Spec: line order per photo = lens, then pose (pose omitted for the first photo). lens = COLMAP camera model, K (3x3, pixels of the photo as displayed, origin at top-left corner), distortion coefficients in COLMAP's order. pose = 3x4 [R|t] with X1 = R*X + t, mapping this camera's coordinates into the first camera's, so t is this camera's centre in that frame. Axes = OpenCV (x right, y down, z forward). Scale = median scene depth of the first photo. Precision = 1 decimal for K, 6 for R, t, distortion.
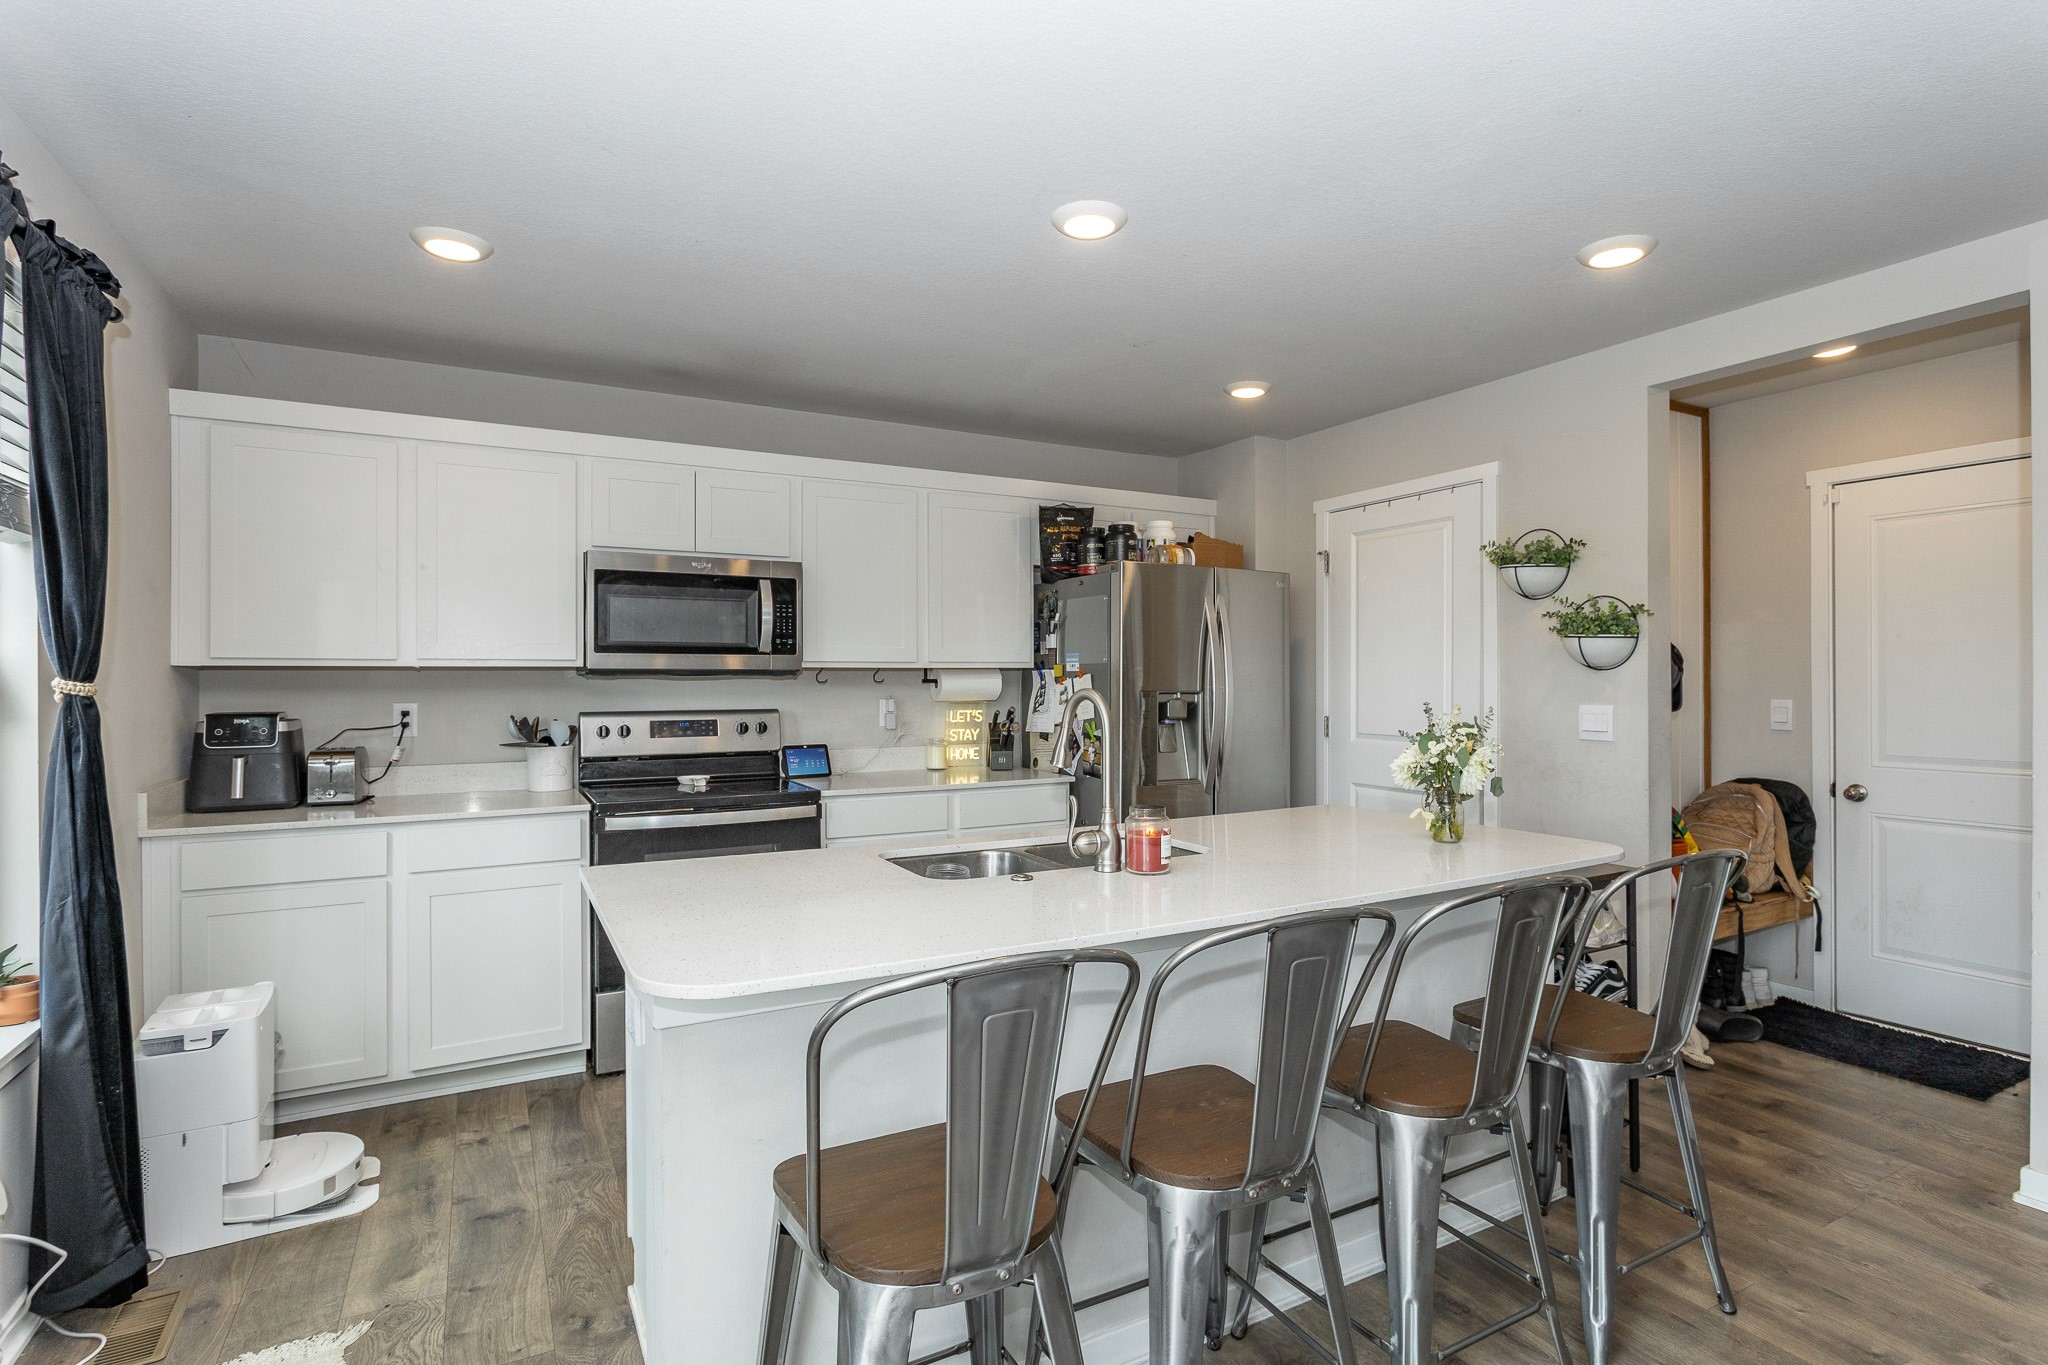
lens RADIAL K [[990.2, 0, 1033.8], [0, 990.2, 685.6], [0, 0, 1]] dist [-0.007884, 0.001341]
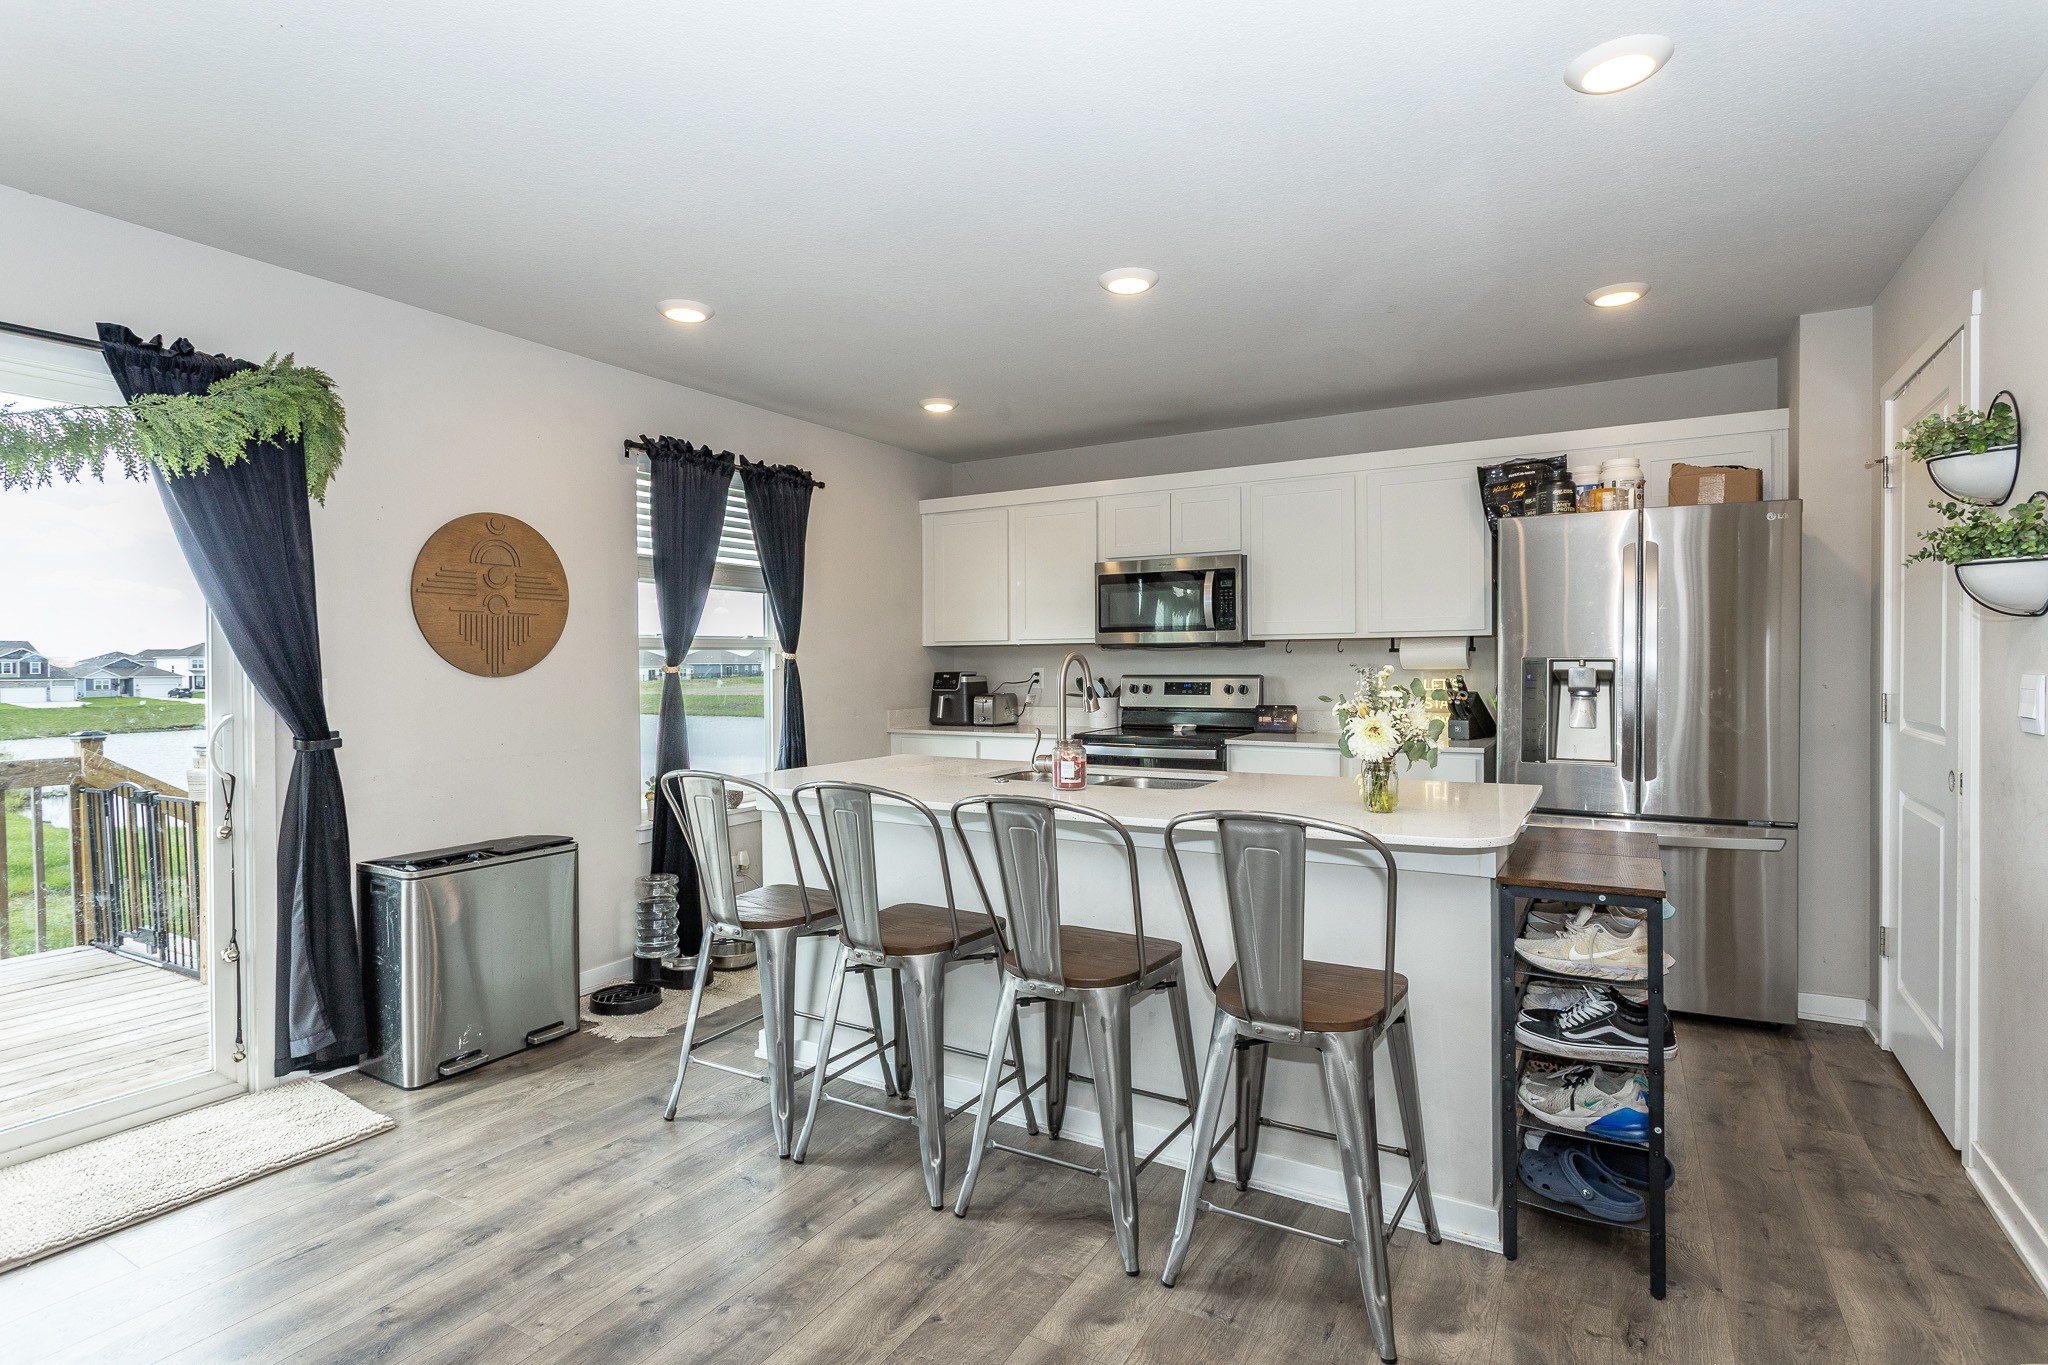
lens RADIAL K [[1017.9, 0, 1022.7], [0, 1017.9, 671.2], [0, 0, 1]] dist [0.023416, 0.000260]
pose [[0.510412, 0.005434, -0.859913, 0.732205], [0.001338, 0.999974, 0.007114, 0.011288], [0.859929, -0.004782, 0.510391, 0.124738]]
